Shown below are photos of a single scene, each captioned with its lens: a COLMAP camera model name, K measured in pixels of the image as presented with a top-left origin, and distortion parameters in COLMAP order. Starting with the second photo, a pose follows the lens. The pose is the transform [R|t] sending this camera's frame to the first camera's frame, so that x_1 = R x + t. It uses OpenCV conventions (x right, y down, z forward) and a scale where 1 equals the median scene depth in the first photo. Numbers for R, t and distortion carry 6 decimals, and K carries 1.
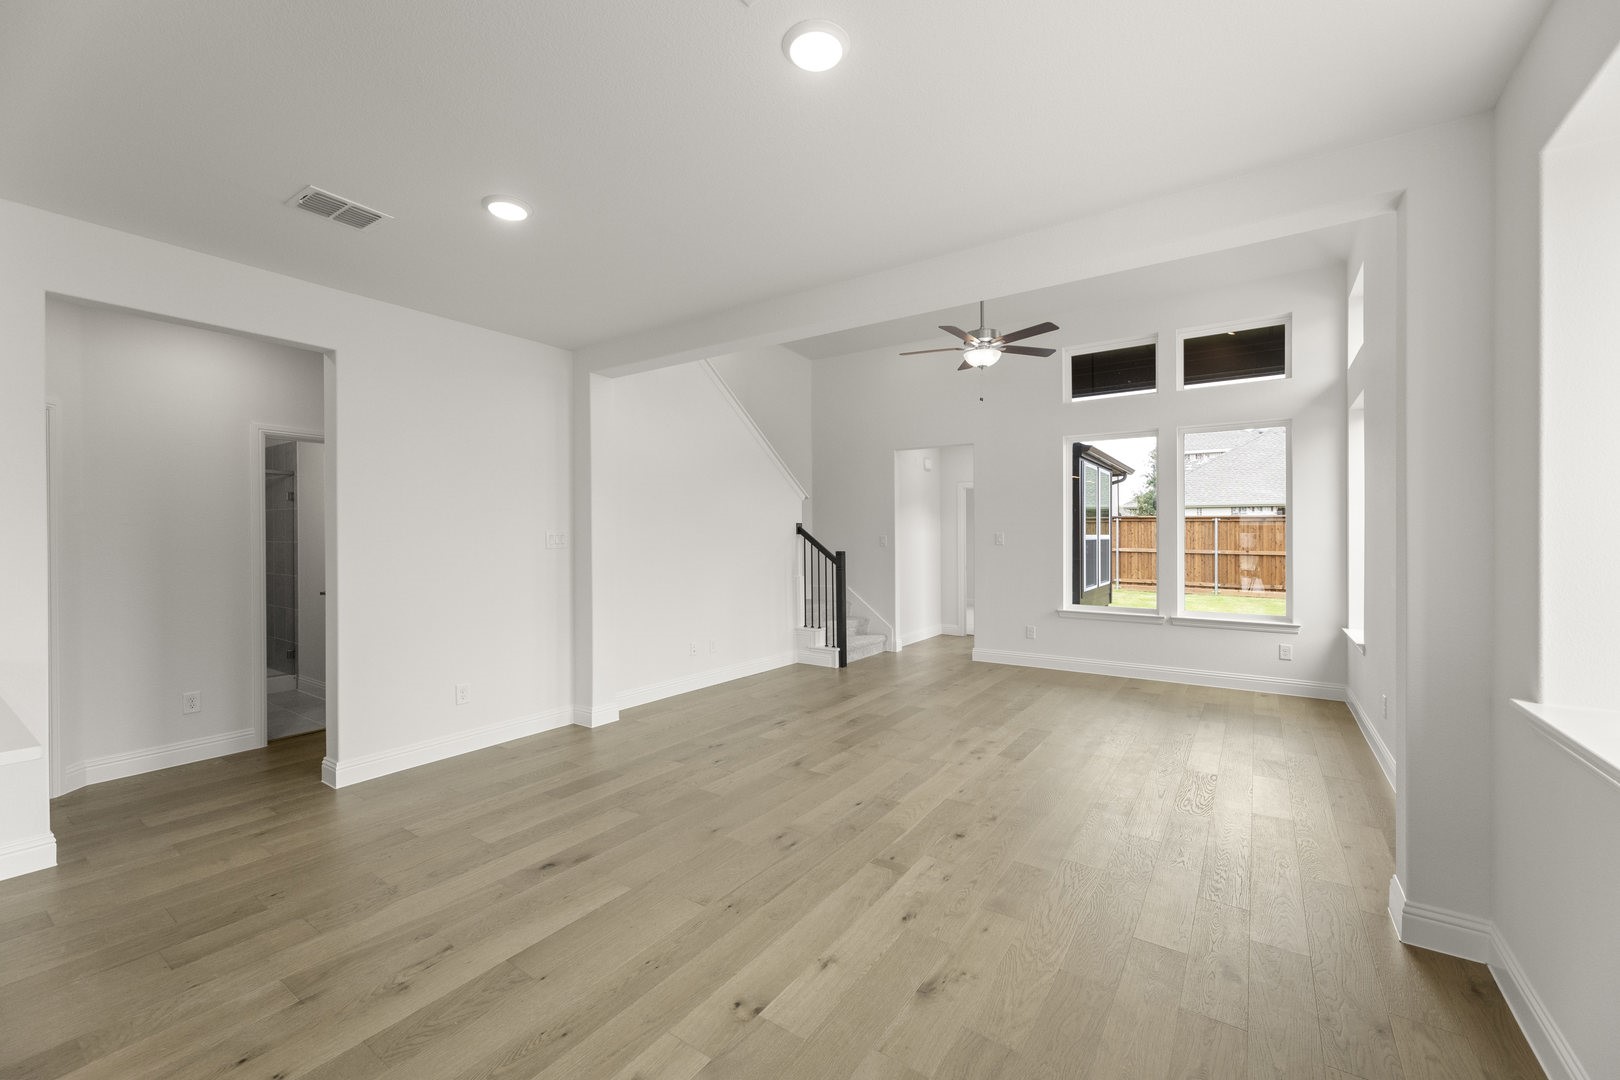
lens RADIAL K [[654.2, 0, 809.6], [0, 654.2, 541.2], [0, 0, 1]] dist [0.000107, -0.000013]
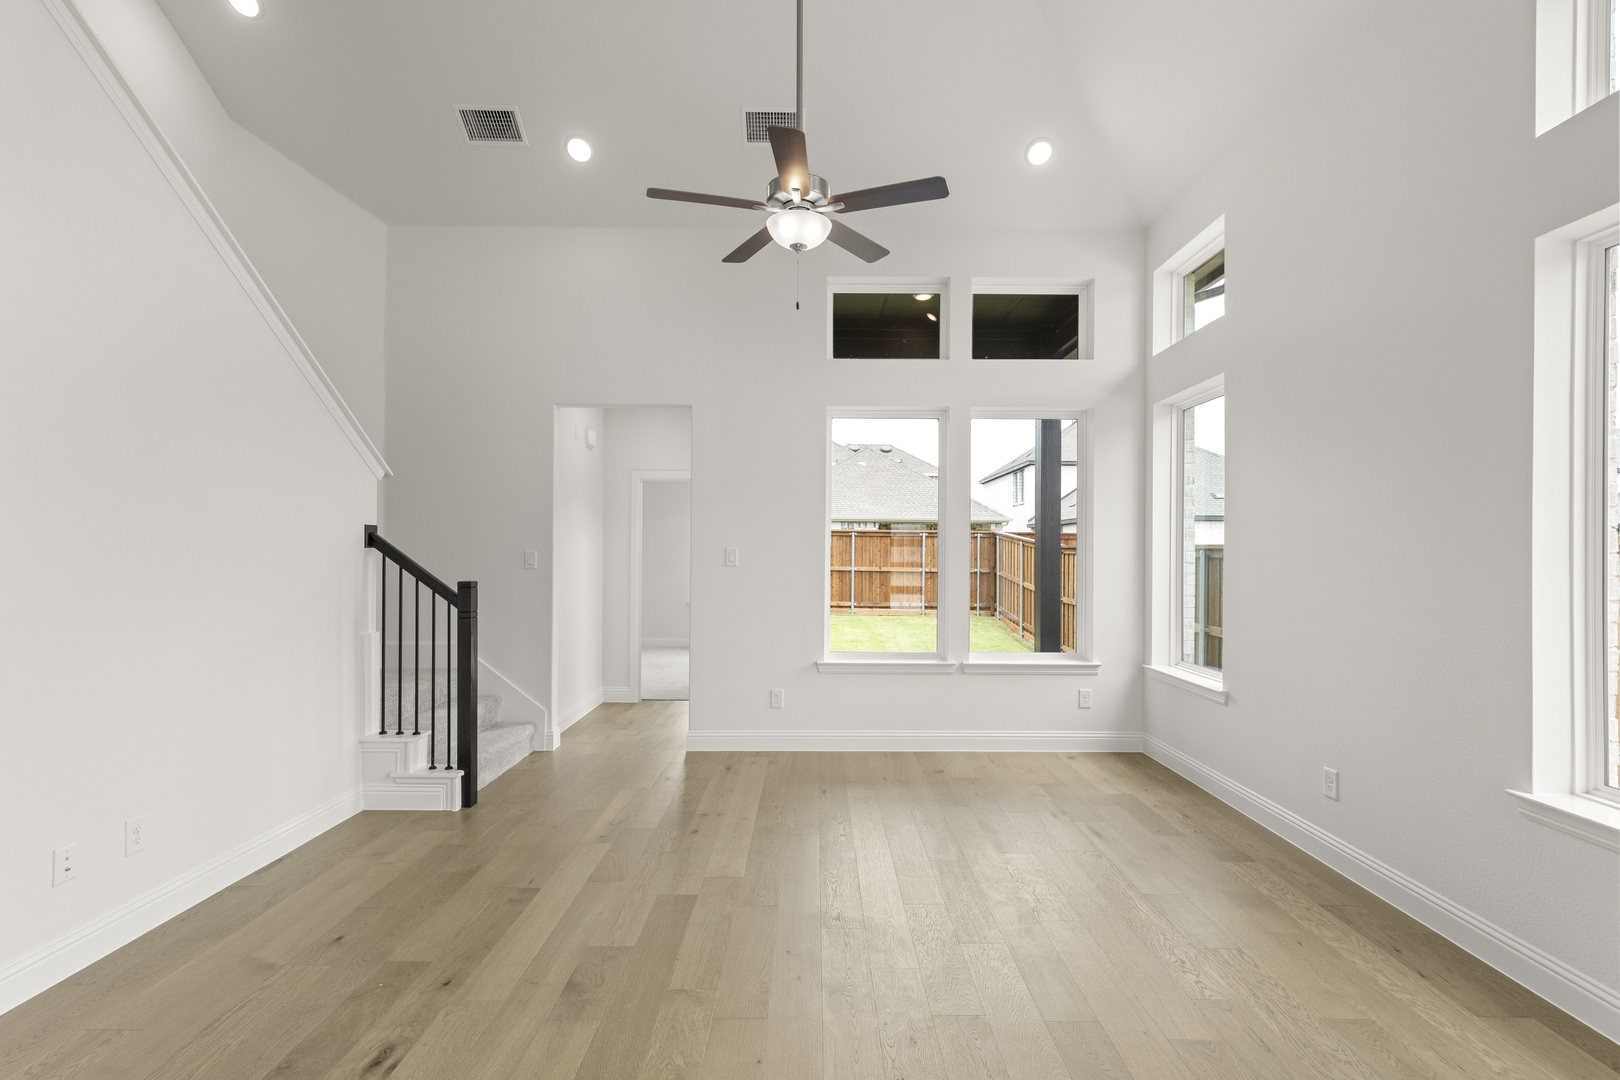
lens RADIAL K [[745.5, 0, 810.8], [0, 745.5, 539.2], [0, 0, 1]] dist [-0.002778, -0.000237]
pose [[0.828750, 0.013096, 0.559466, -0.055733], [-0.001126, 0.999763, -0.021734, -0.004969], [-0.559618, 0.017383, 0.828568, 0.350116]]
